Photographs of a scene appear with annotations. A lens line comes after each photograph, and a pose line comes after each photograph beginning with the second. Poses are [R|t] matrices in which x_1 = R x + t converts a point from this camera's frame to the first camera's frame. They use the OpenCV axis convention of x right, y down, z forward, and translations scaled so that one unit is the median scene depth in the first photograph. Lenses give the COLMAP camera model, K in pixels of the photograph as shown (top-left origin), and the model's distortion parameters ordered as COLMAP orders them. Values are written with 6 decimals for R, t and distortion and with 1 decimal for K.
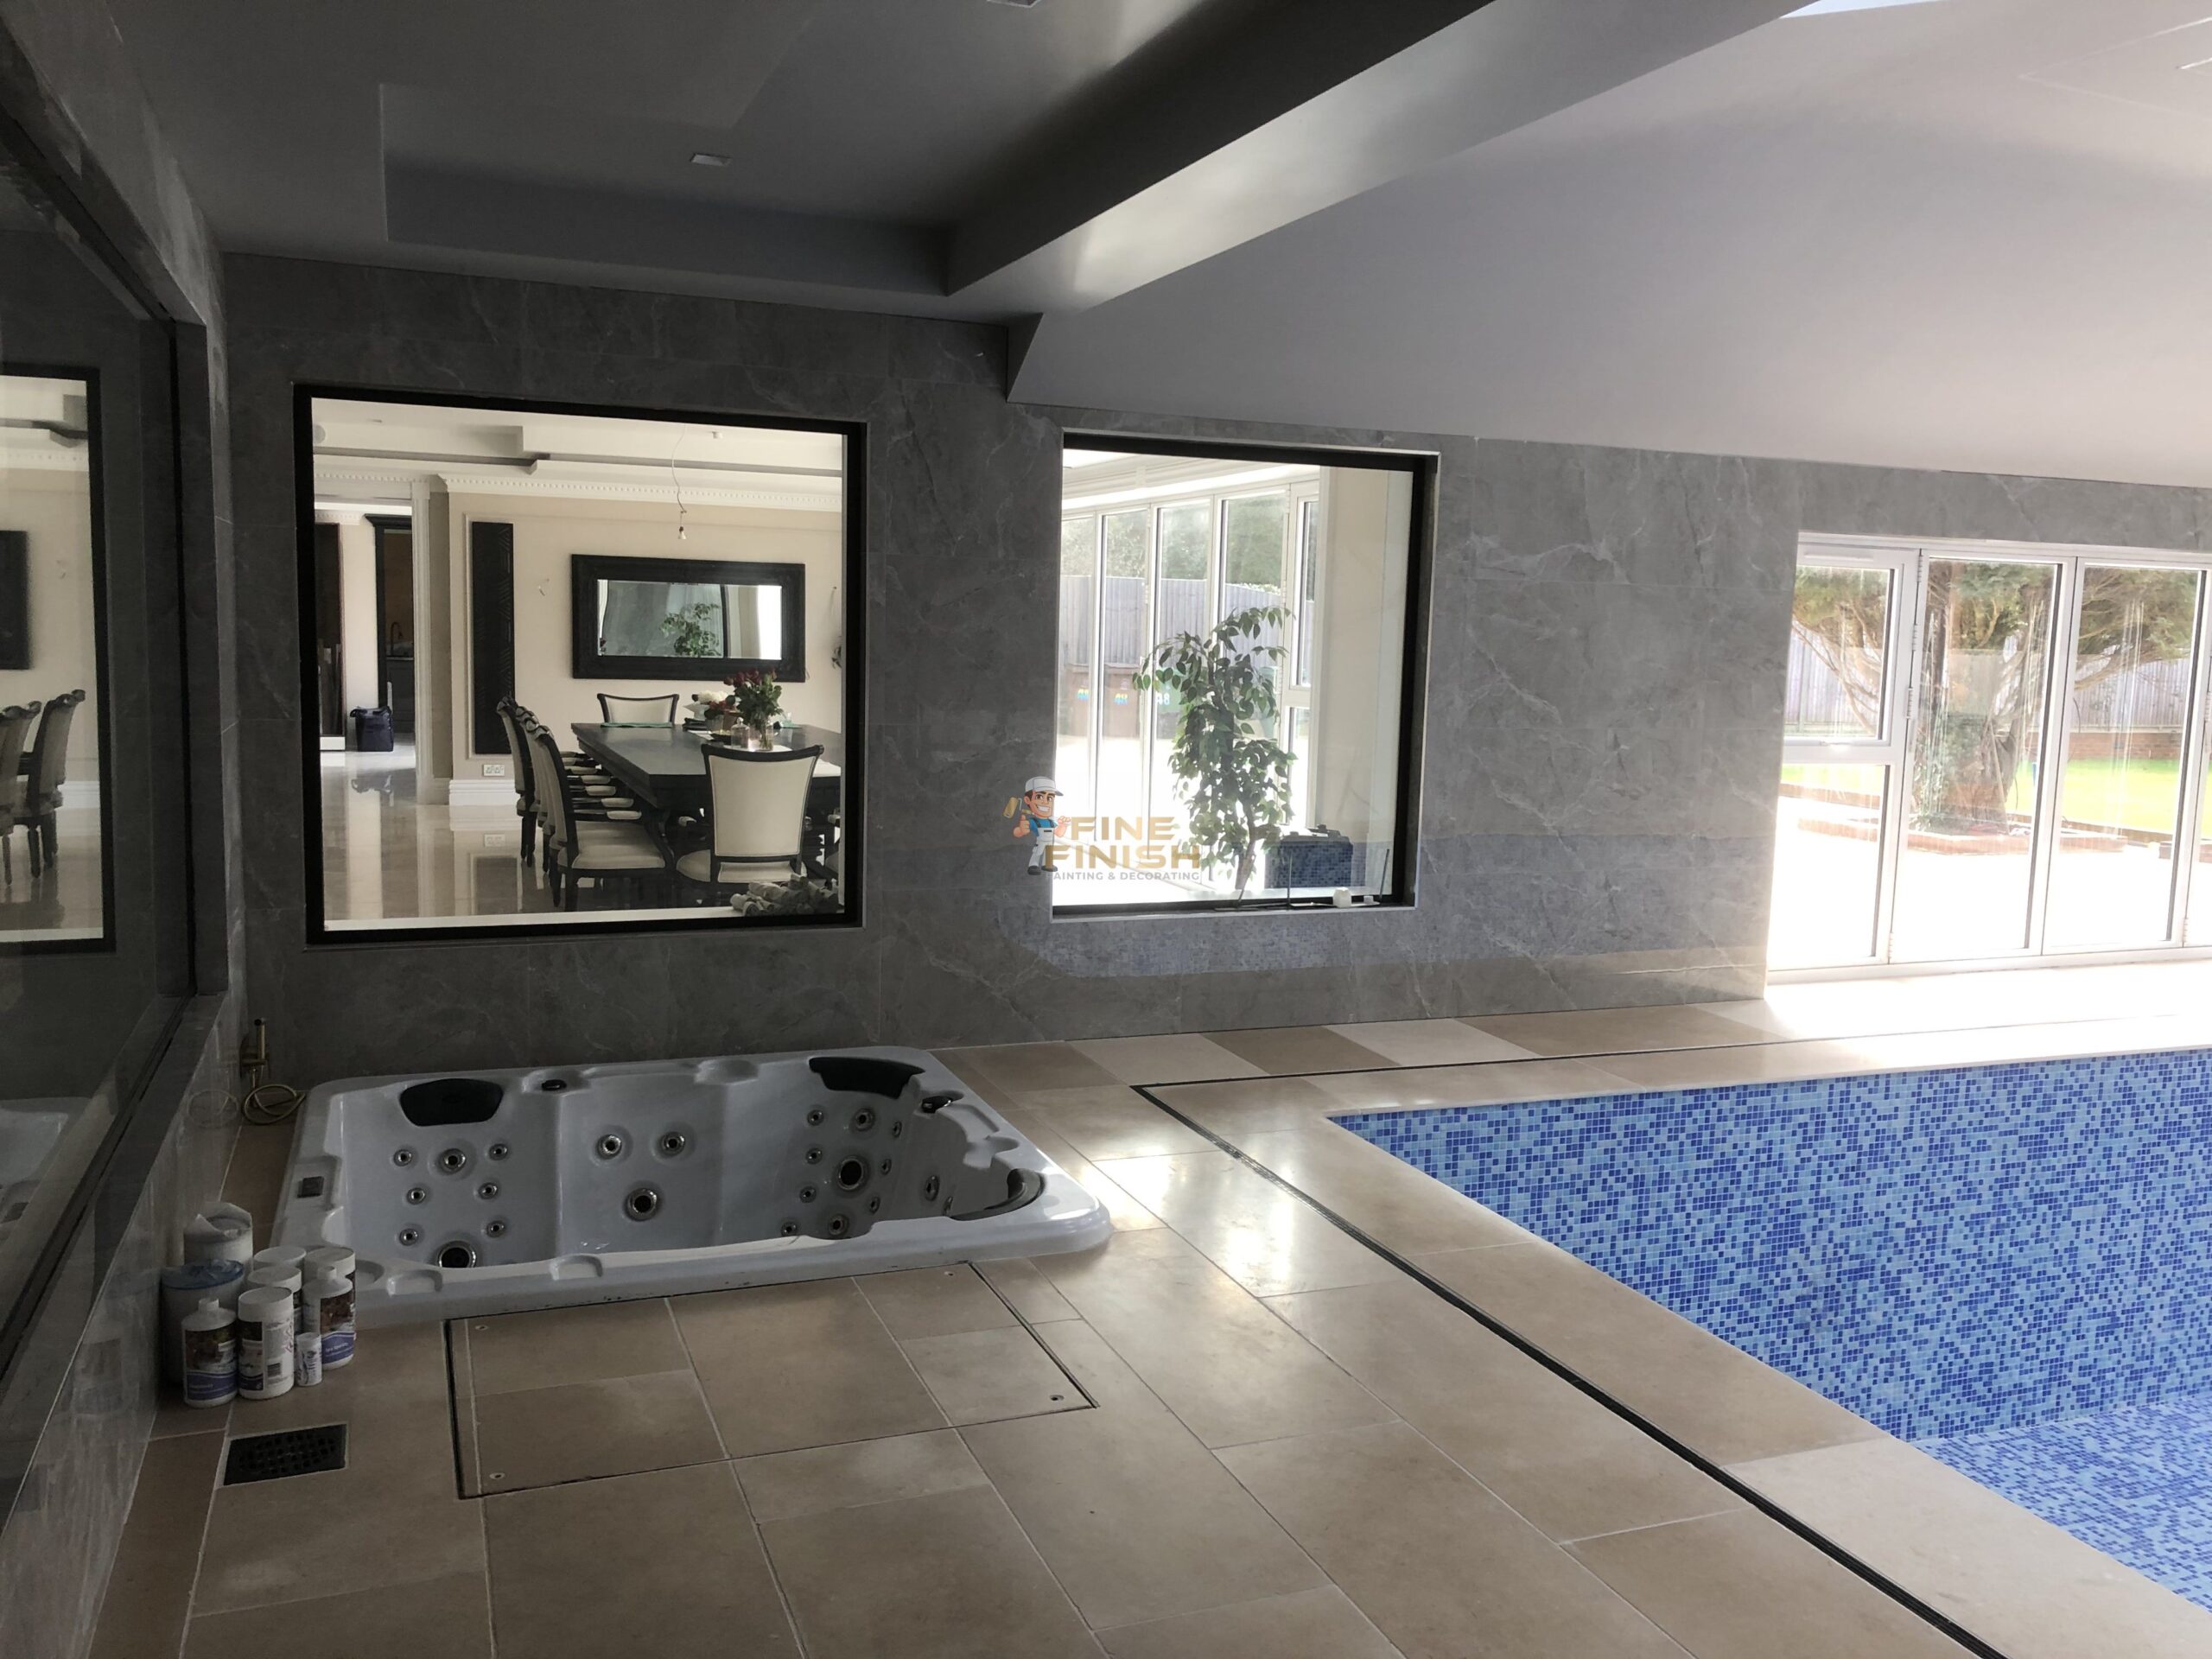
lens RADIAL K [[1825.7, 0, 1106.0], [0, 1825.7, 829.5], [0, 0, 1]] dist [-0.014512, 0.087894]
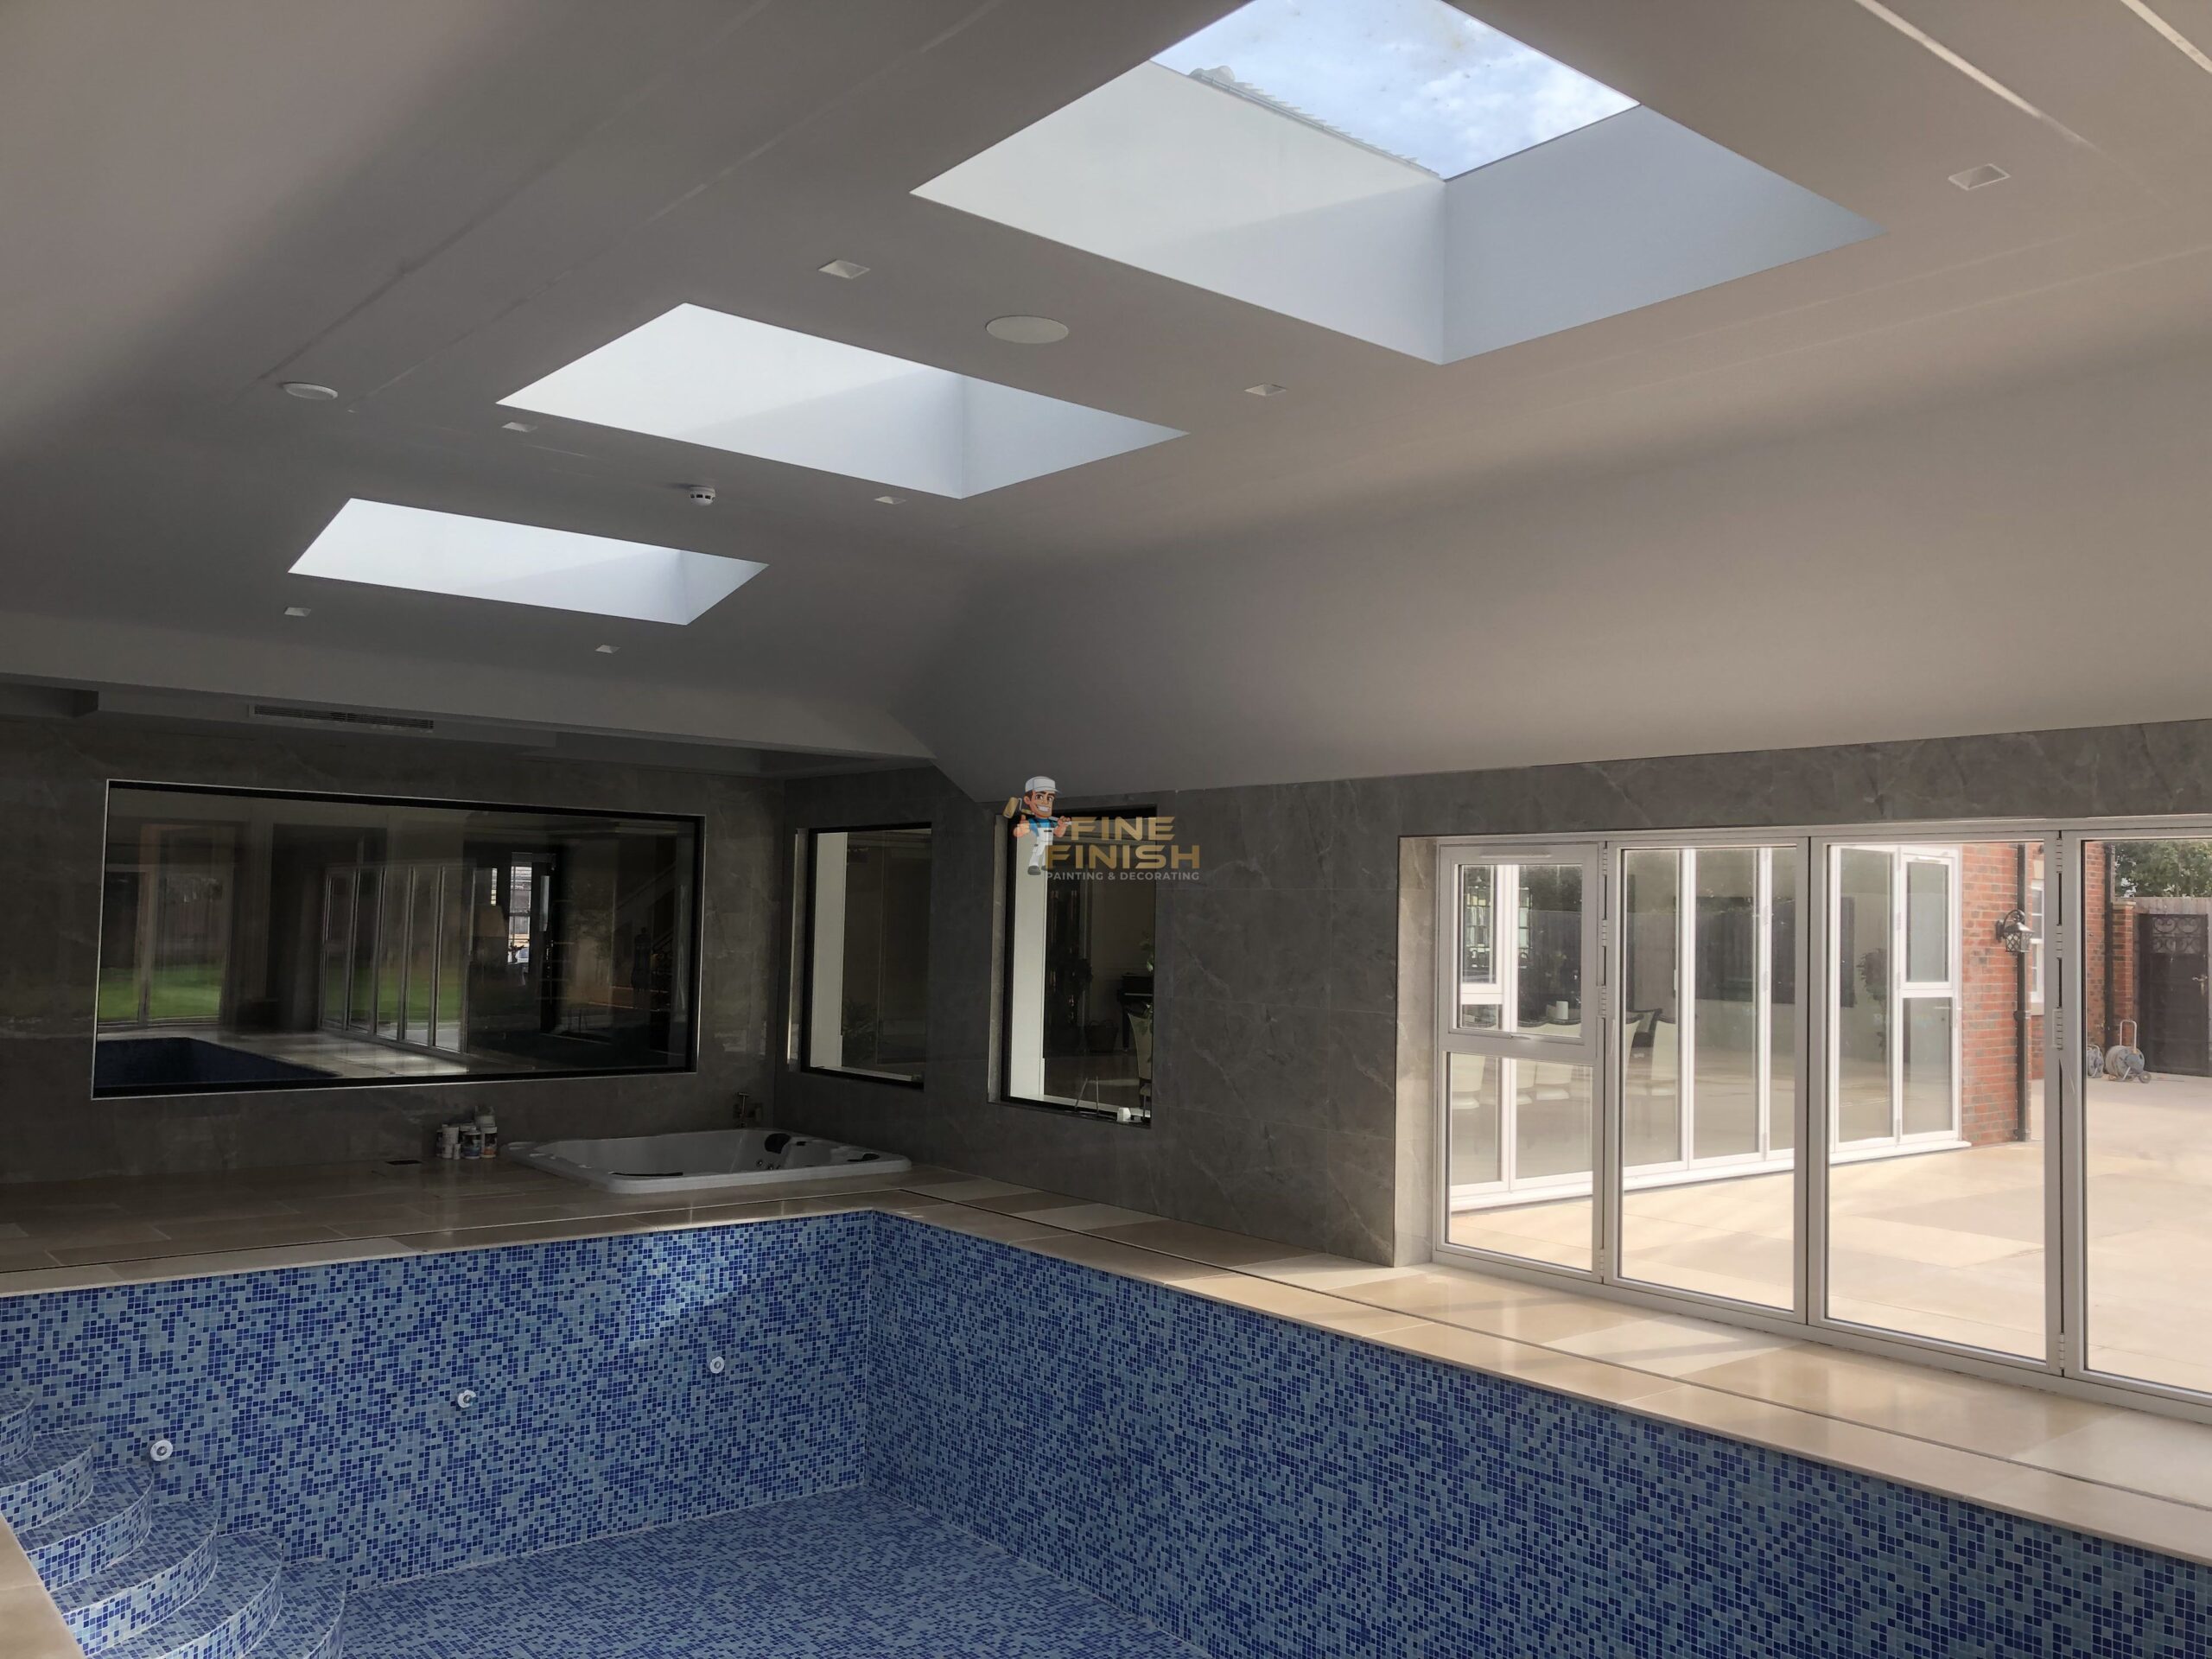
lens RADIAL K [[1767.7, 0, 1106.0], [0, 1767.7, 829.5], [0, 0, 1]] dist [0.108532, -0.221065]
pose [[0.305715, -0.067927, -0.949697, 1.472068], [-0.119614, 0.986809, -0.109086, -0.029691], [0.944580, 0.146946, 0.293557, 0.550859]]
